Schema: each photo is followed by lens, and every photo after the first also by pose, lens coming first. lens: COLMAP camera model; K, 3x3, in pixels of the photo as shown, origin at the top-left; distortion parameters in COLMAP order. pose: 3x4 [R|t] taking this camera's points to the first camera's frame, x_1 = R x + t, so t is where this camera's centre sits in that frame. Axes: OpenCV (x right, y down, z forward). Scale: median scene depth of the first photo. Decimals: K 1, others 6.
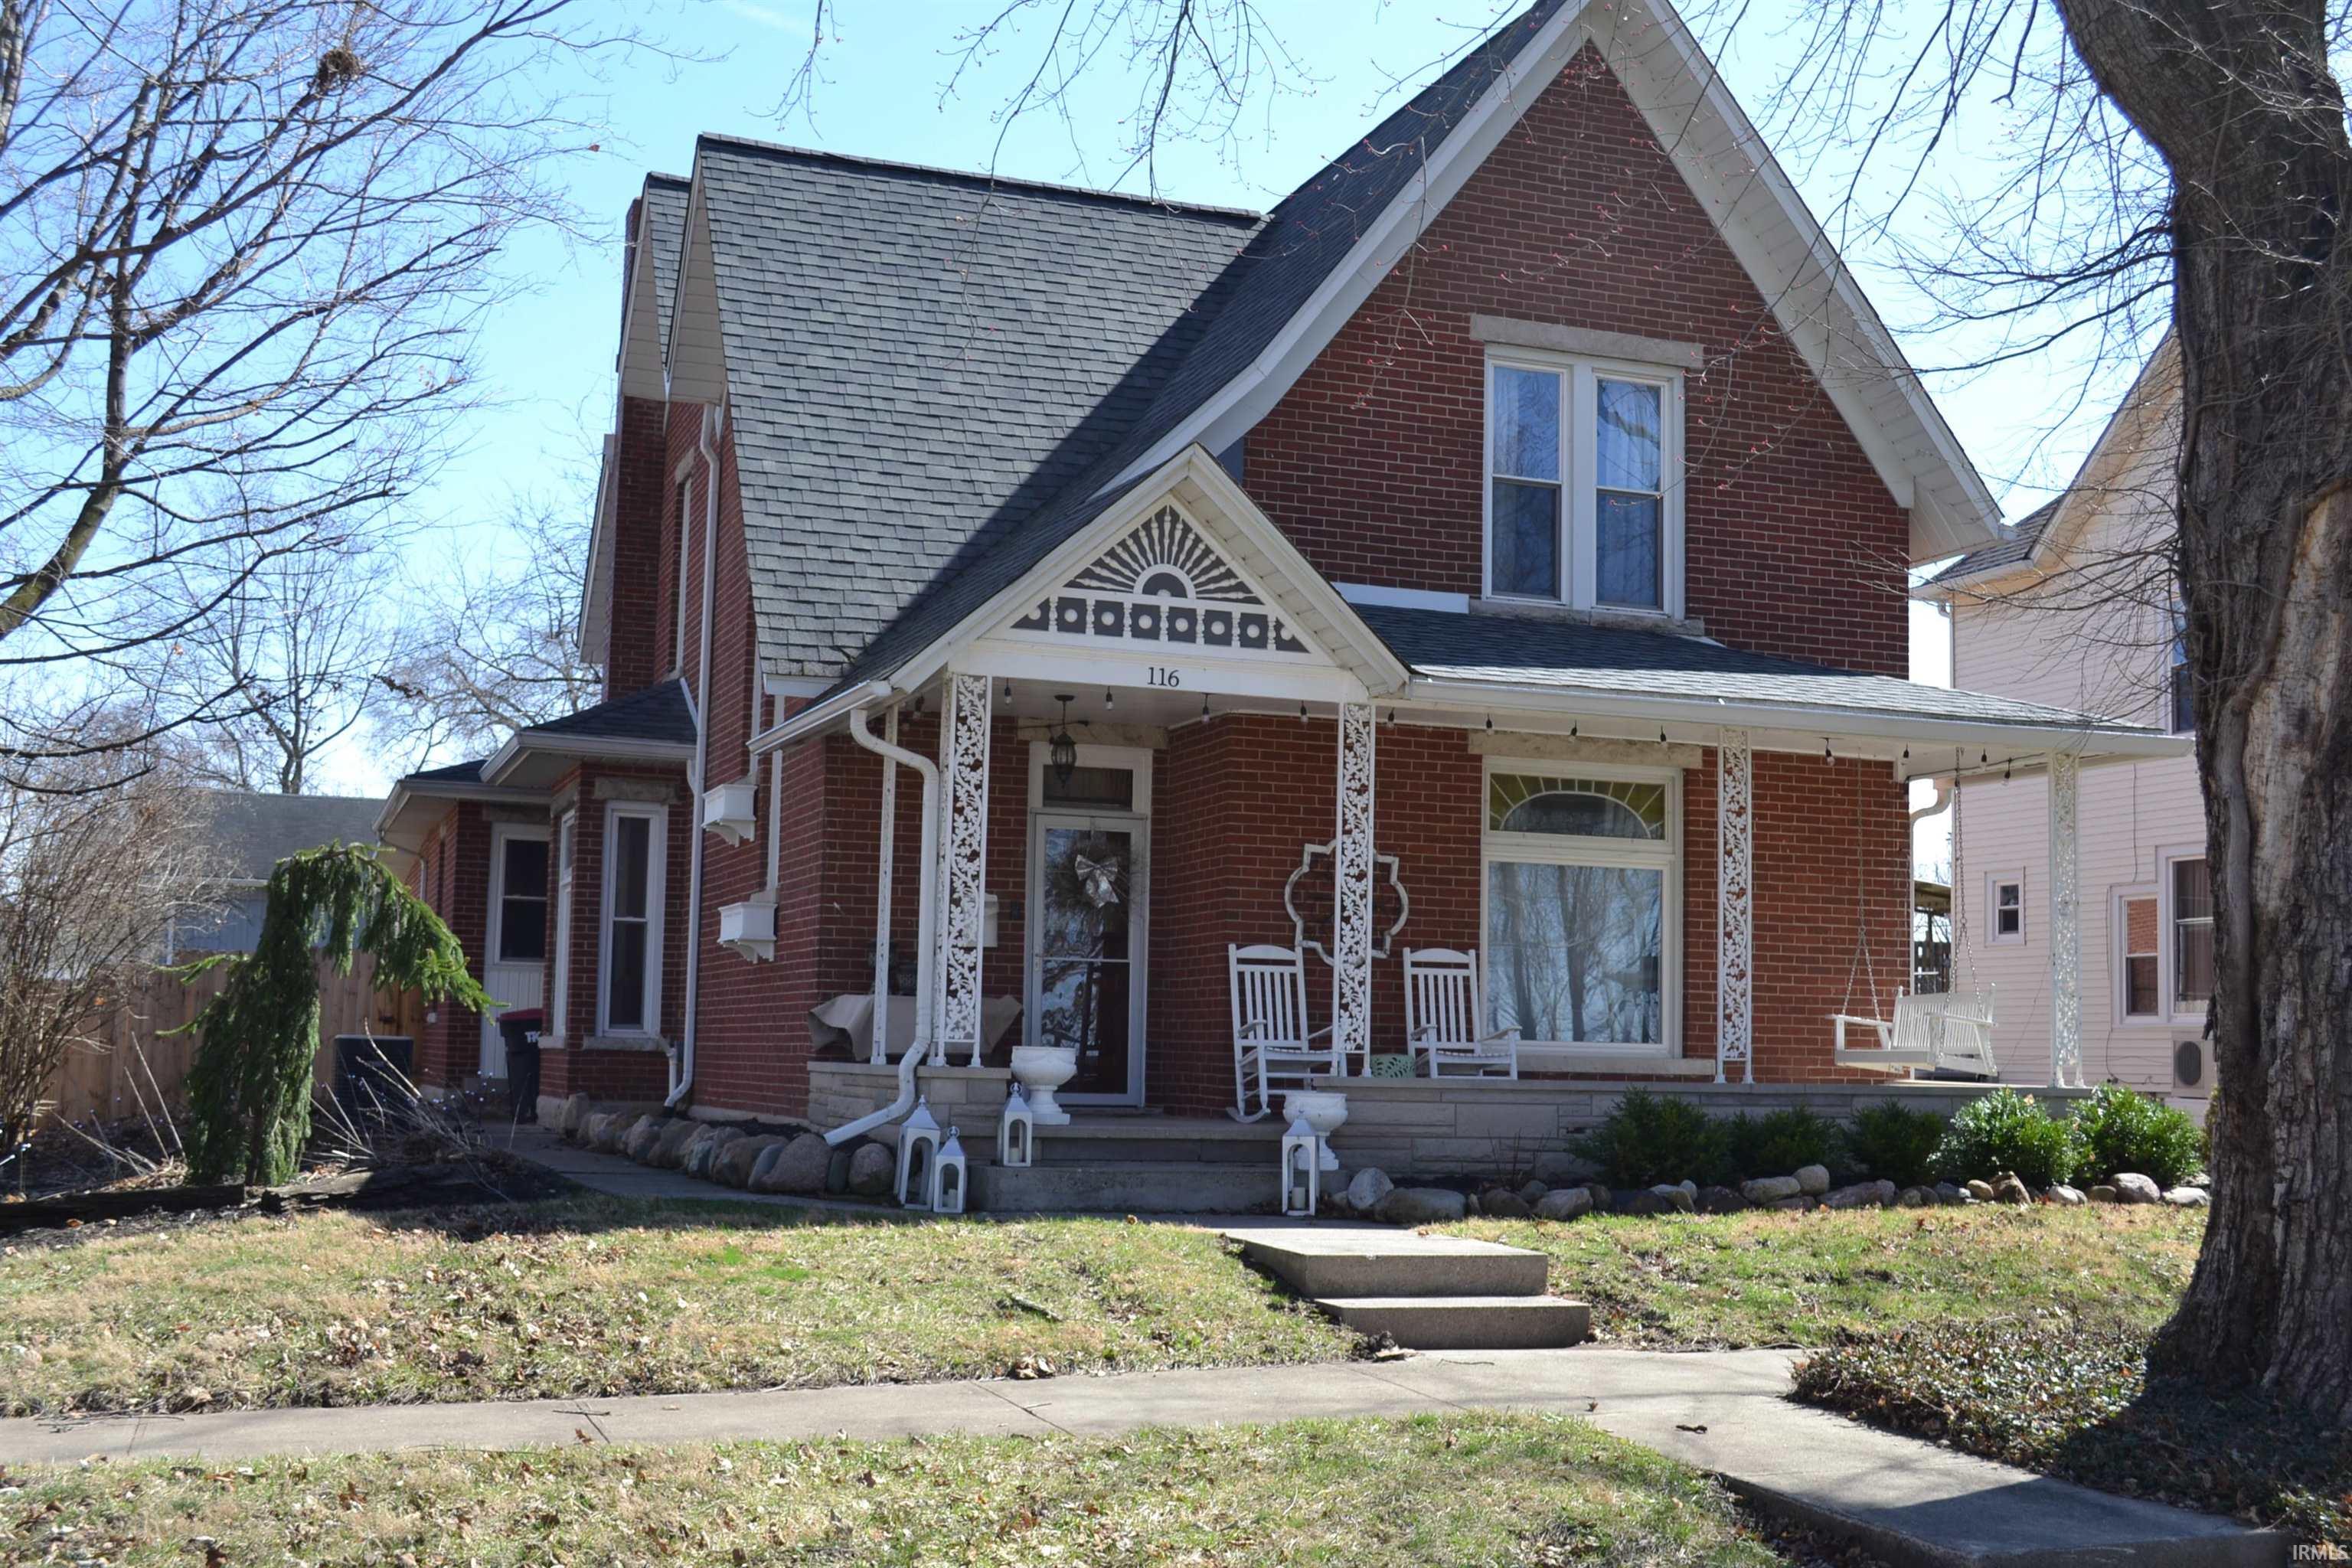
lens RADIAL K [[2590.4, 0, 1167.7], [0, 2590.4, 788.3], [0, 0, 1]] dist [-0.012963, 0.000000]
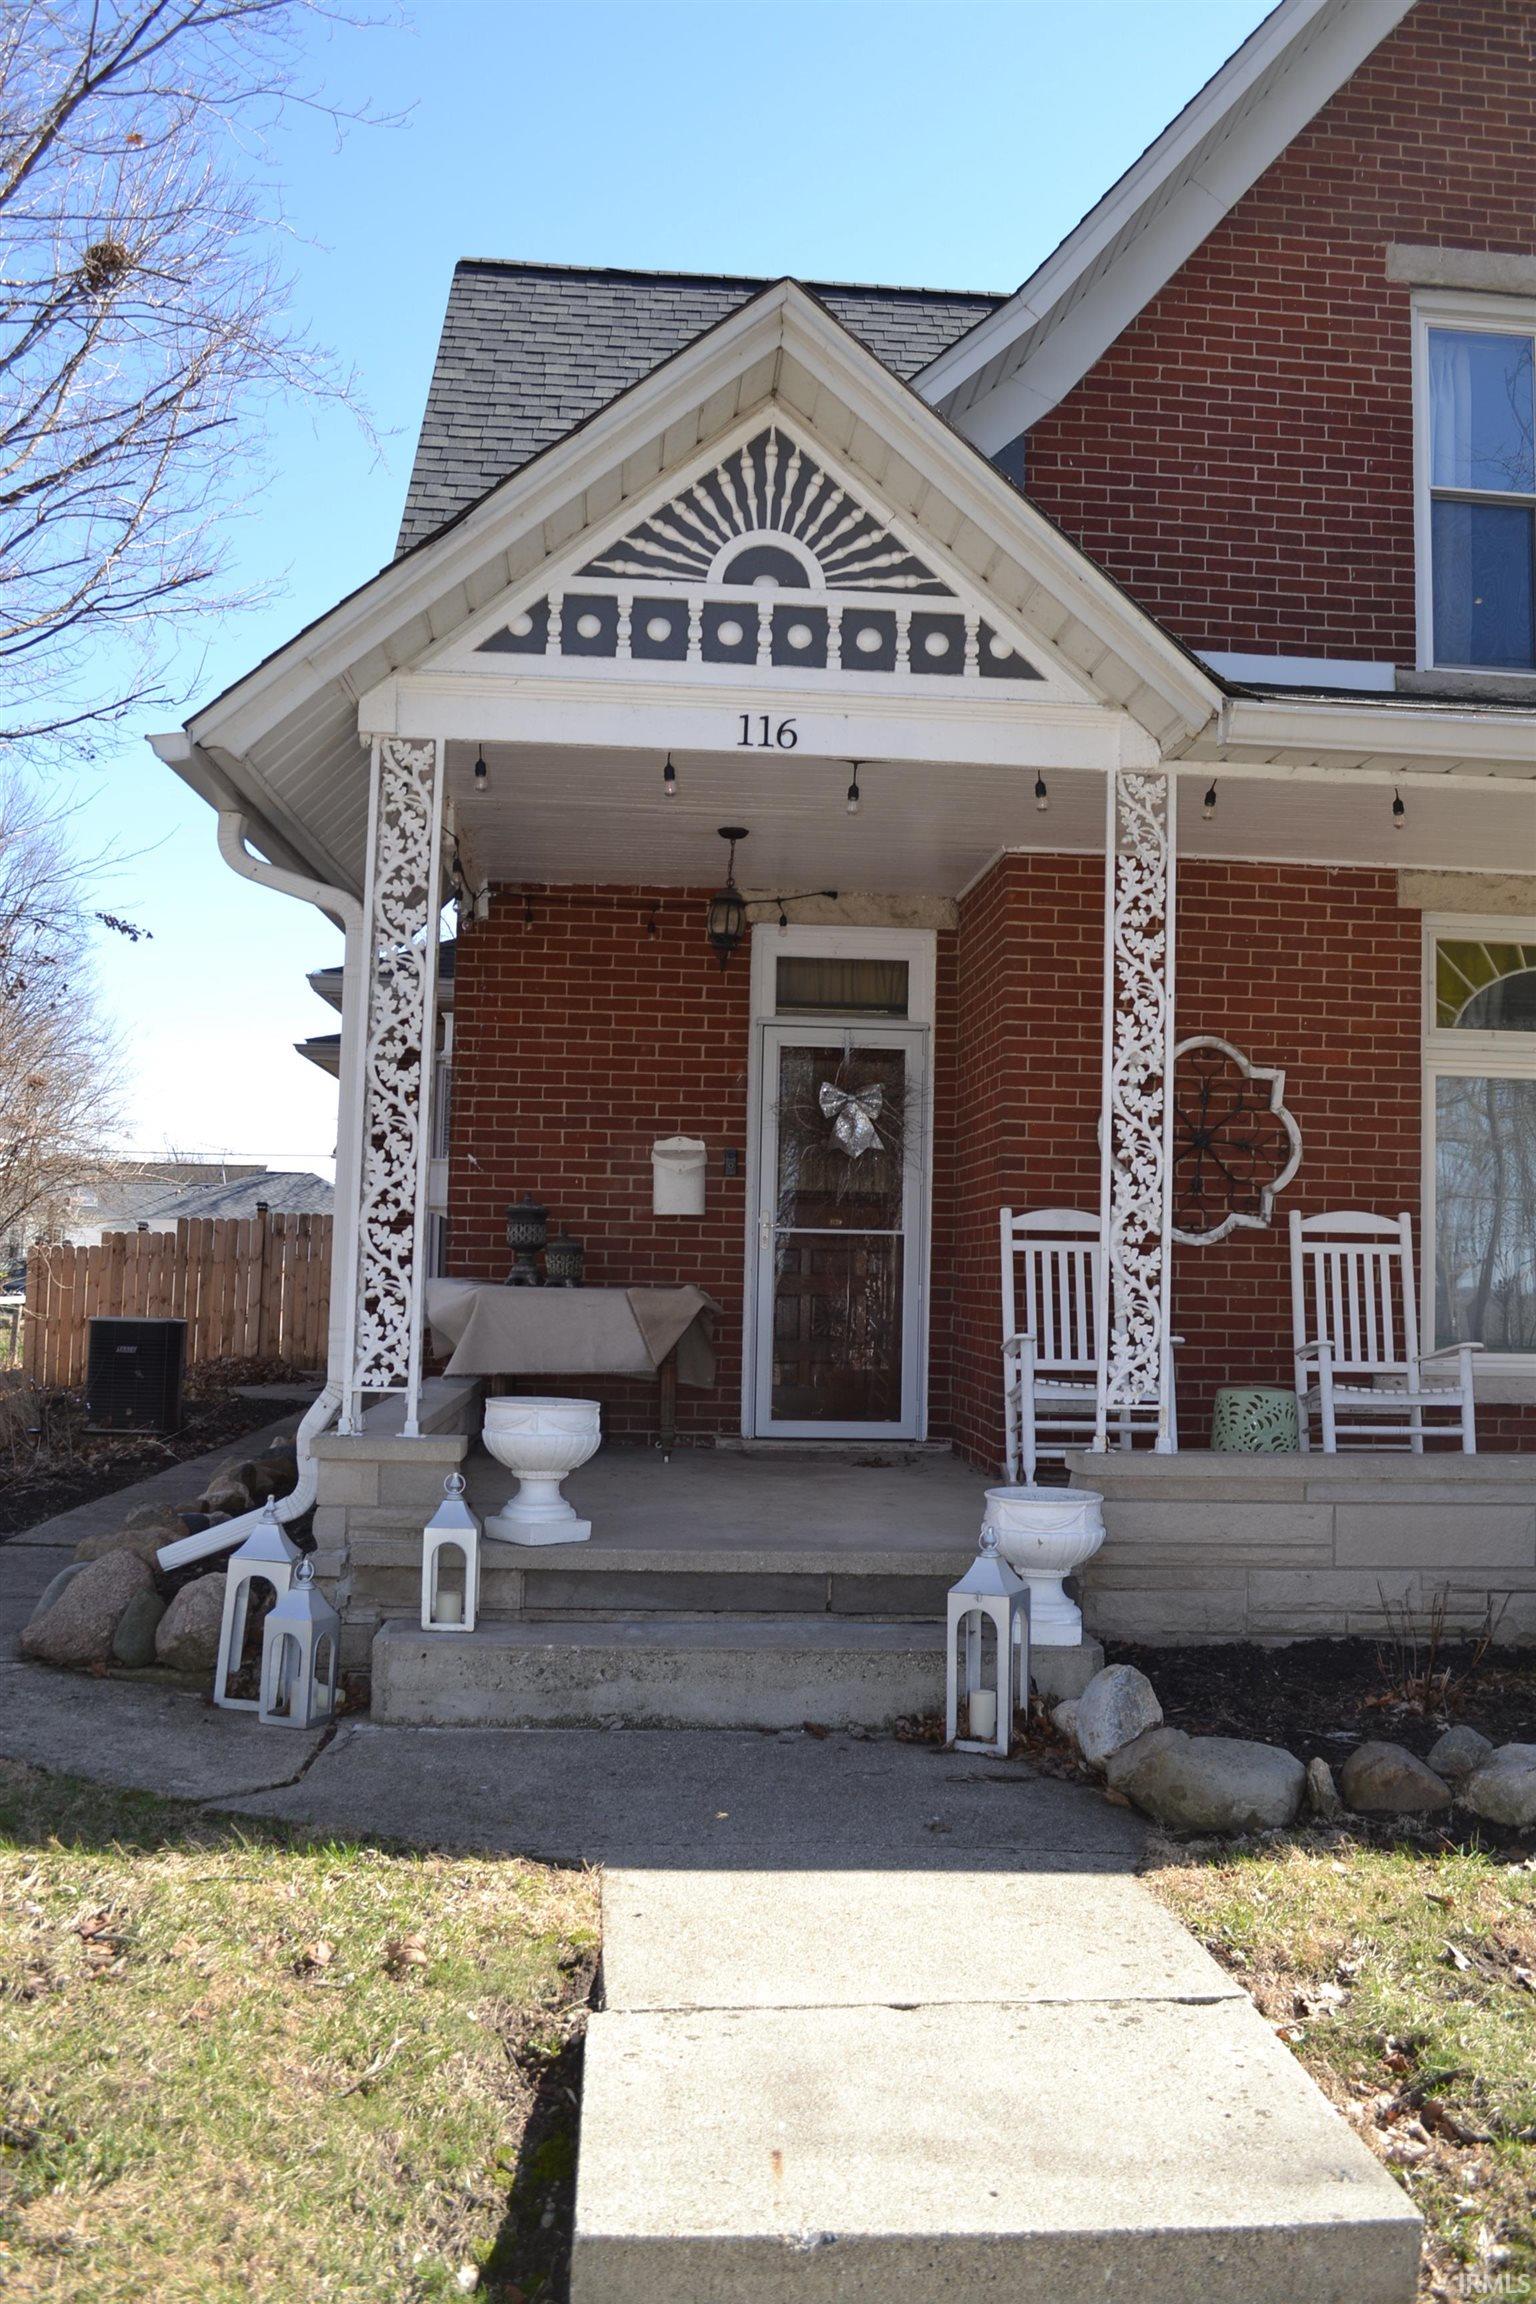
lens RADIAL K [[1845.0, 0, 782.1], [0, 1845.0, 1157.9], [0, 0, 1]] dist [-0.078648, 0.012714]
pose [[0.964182, -0.015047, -0.264815, 0.089972], [0.024835, 0.999125, 0.033651, 0.030242], [0.264077, -0.039022, 0.963712, 0.534183]]
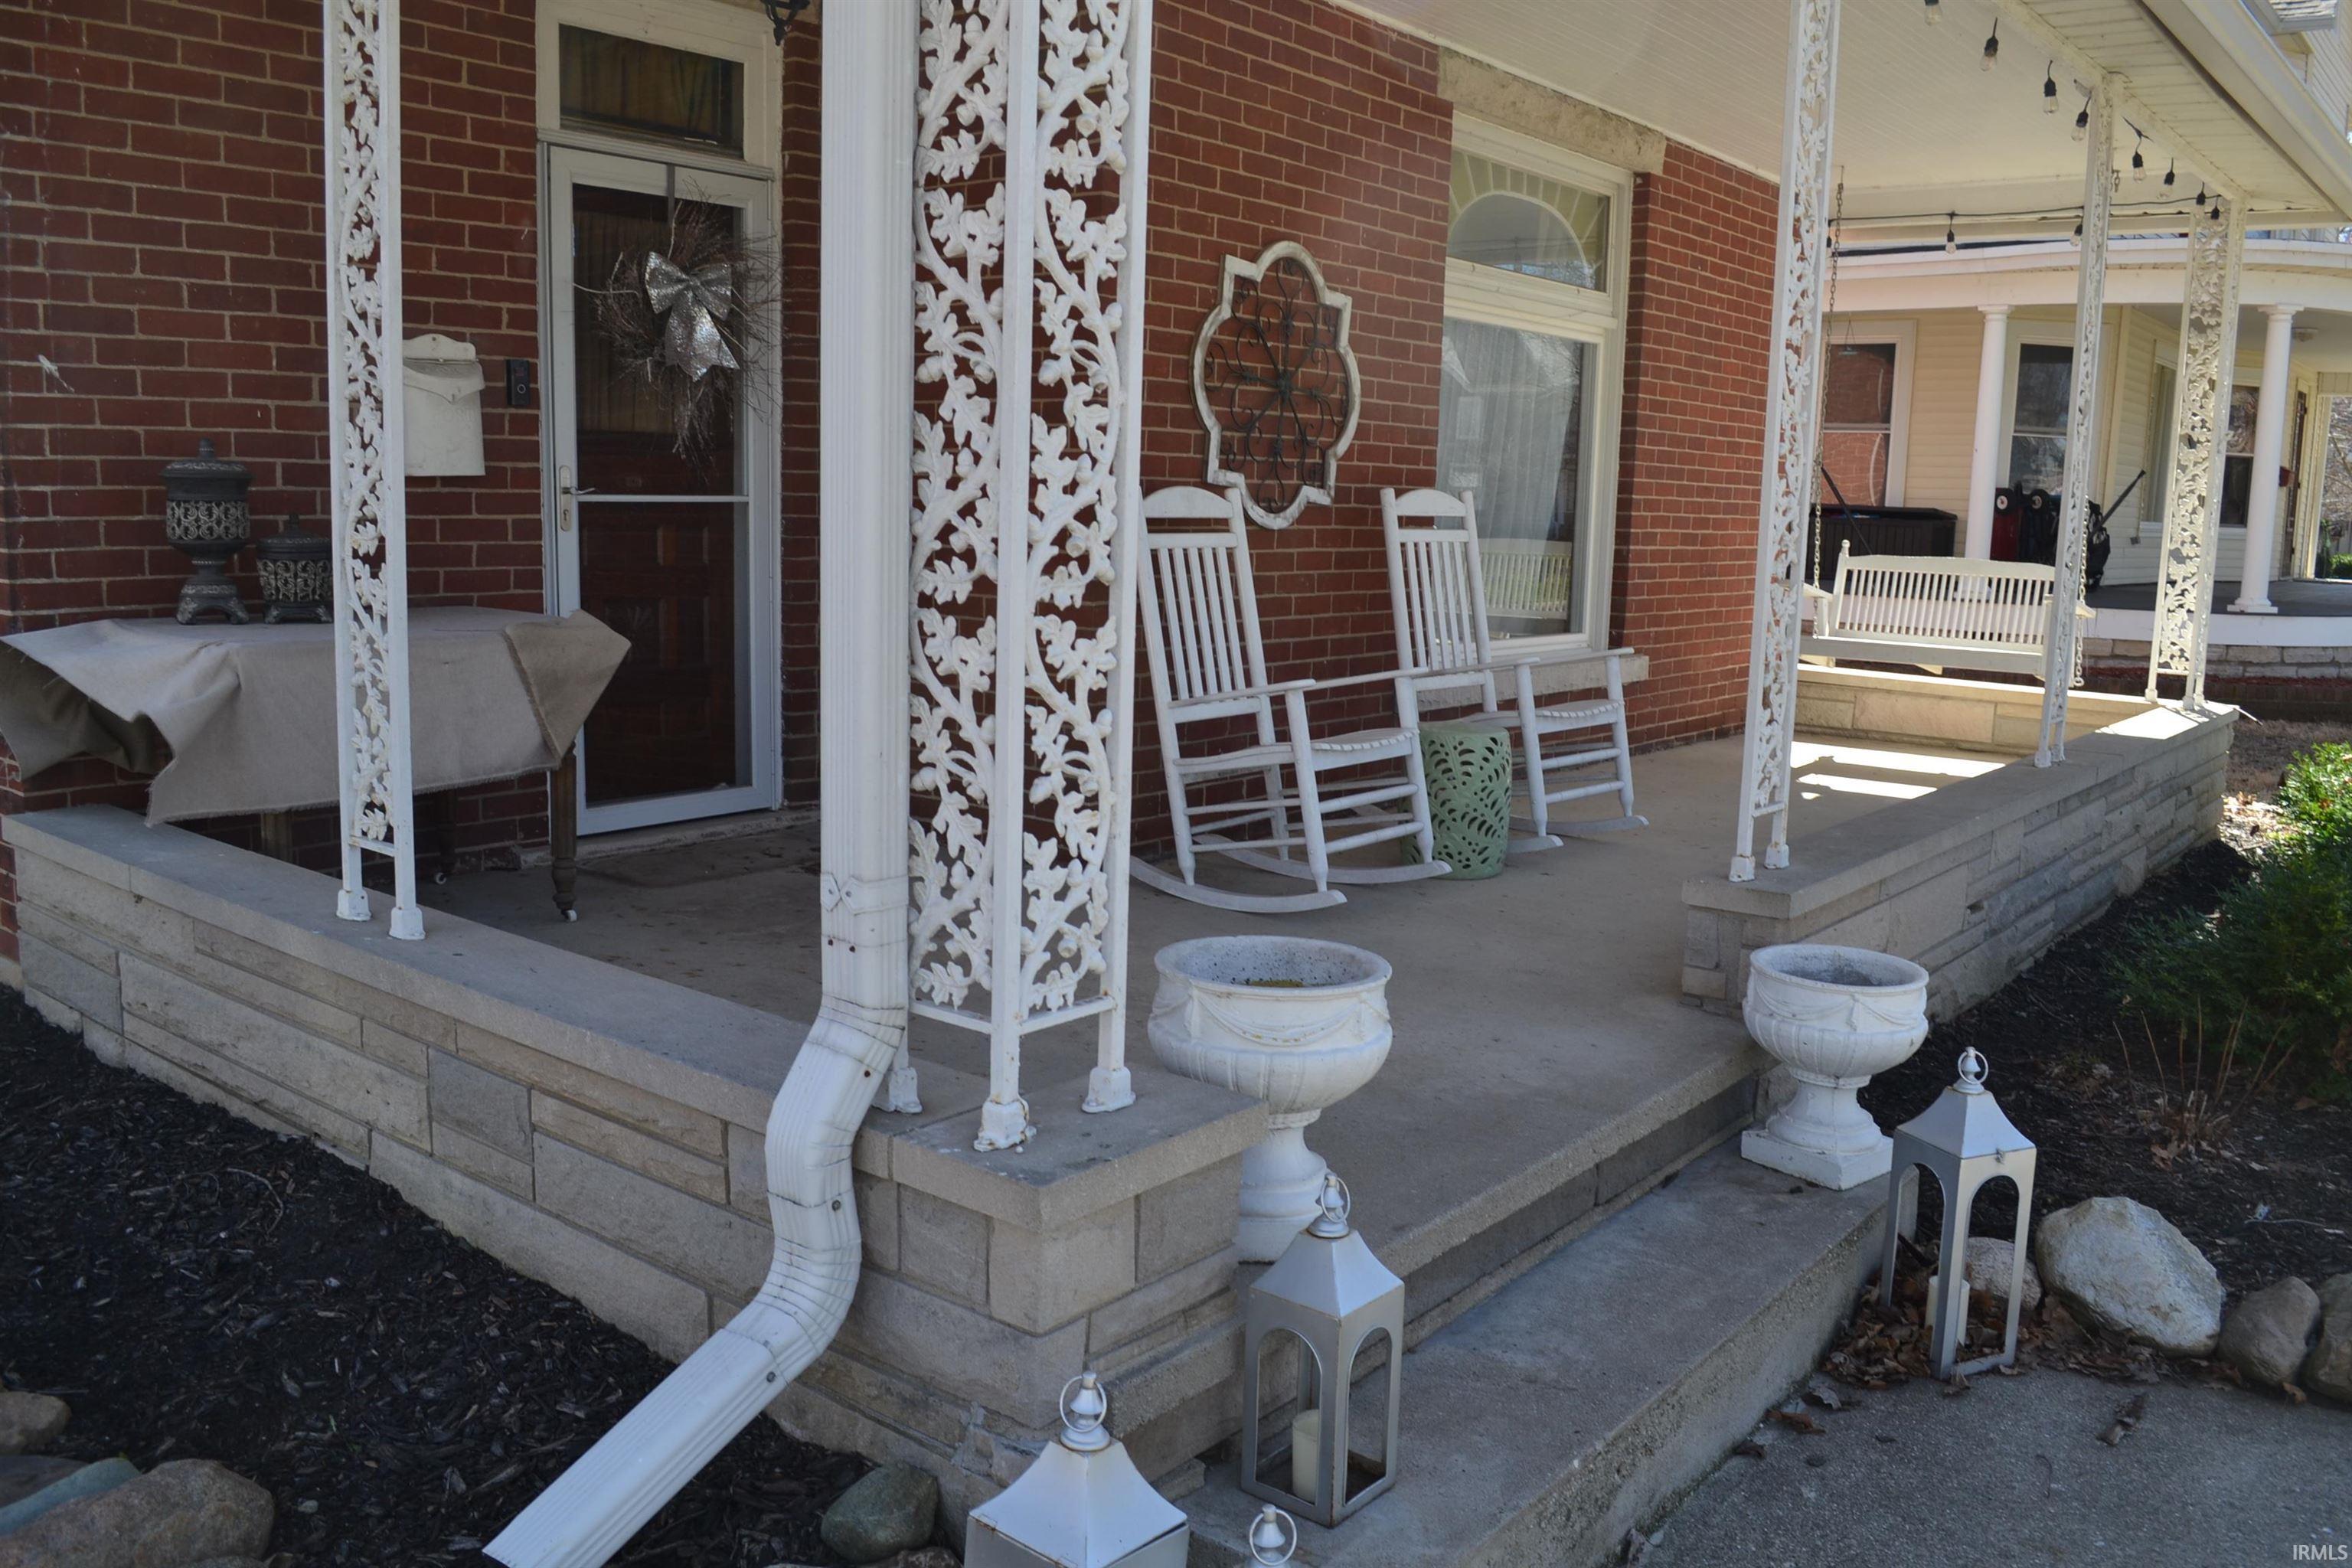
lens RADIAL K [[1883.4, 0, 1173.1], [0, 1883.4, 764.0], [0, 0, 1]] dist [-0.078648, 0.012714]
pose [[0.860905, -0.071213, 0.503756, -0.125283], [-0.063667, 0.967292, 0.245546, 0.027539], [-0.504765, -0.243464, 0.828213, 0.710516]]
